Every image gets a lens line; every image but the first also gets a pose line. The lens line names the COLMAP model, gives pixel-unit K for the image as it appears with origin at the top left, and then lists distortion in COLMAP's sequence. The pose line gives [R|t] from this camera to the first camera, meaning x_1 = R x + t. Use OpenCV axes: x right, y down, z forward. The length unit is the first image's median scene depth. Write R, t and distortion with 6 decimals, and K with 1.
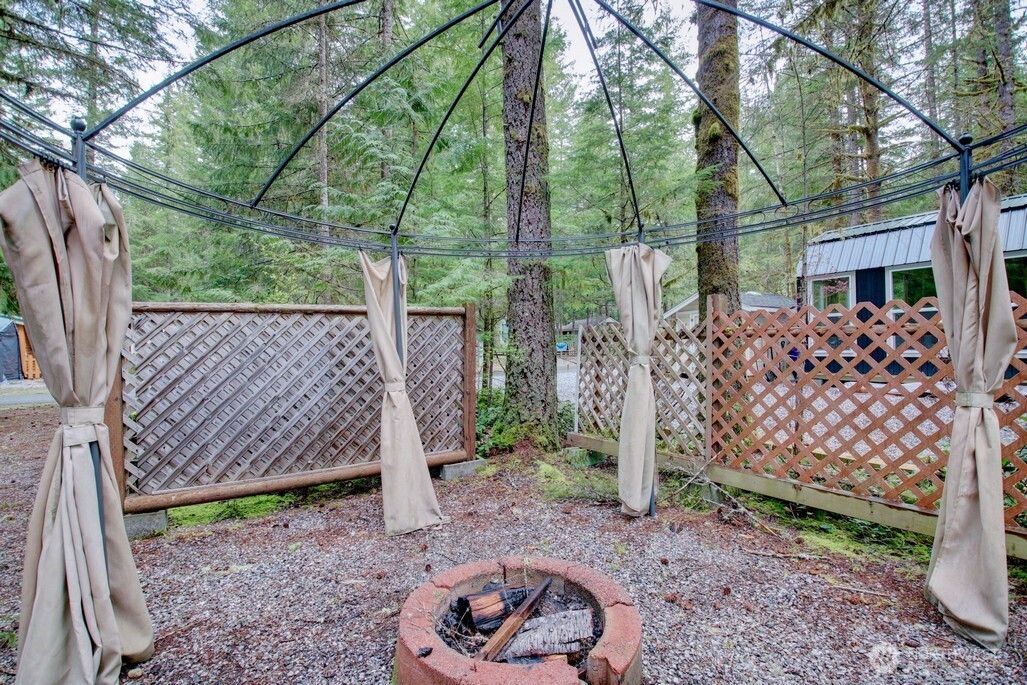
lens RADIAL K [[473.6, 0, 512.6], [0, 473.6, 344.9], [0, 0, 1]] dist [0.012503, -0.023771]
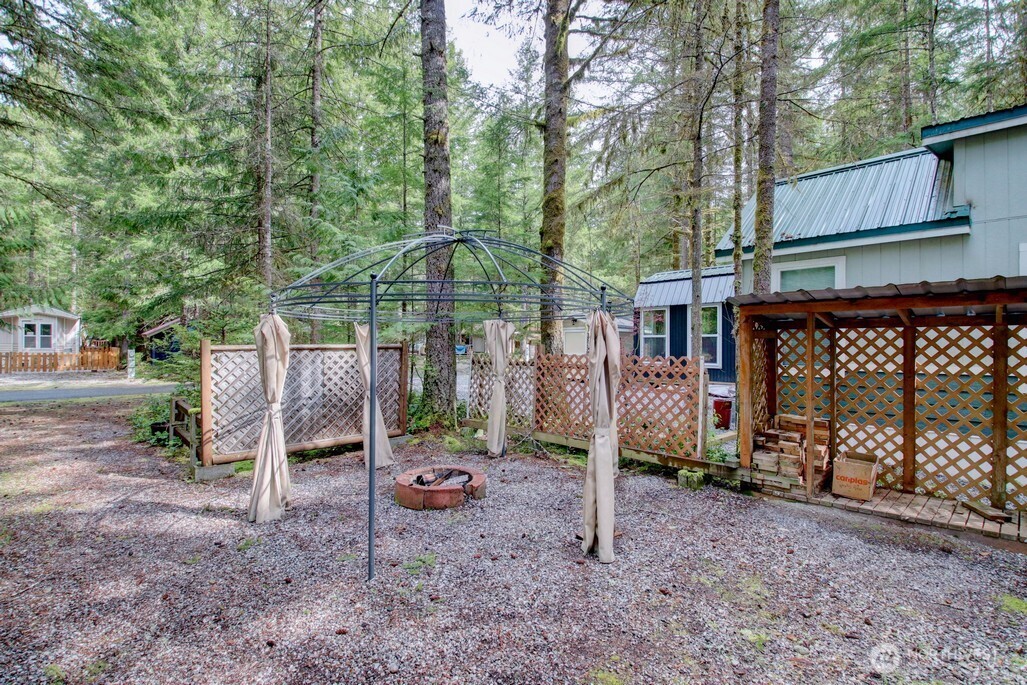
lens RADIAL K [[473.6, 0, 512.6], [0, 473.6, 344.9], [0, 0, 1]] dist [0.012503, -0.023771]
pose [[0.977325, 0.016252, 0.211120, -0.072322], [-0.016720, 0.999860, 0.000429, -0.083246], [-0.211083, -0.003949, 0.977460, -0.716450]]
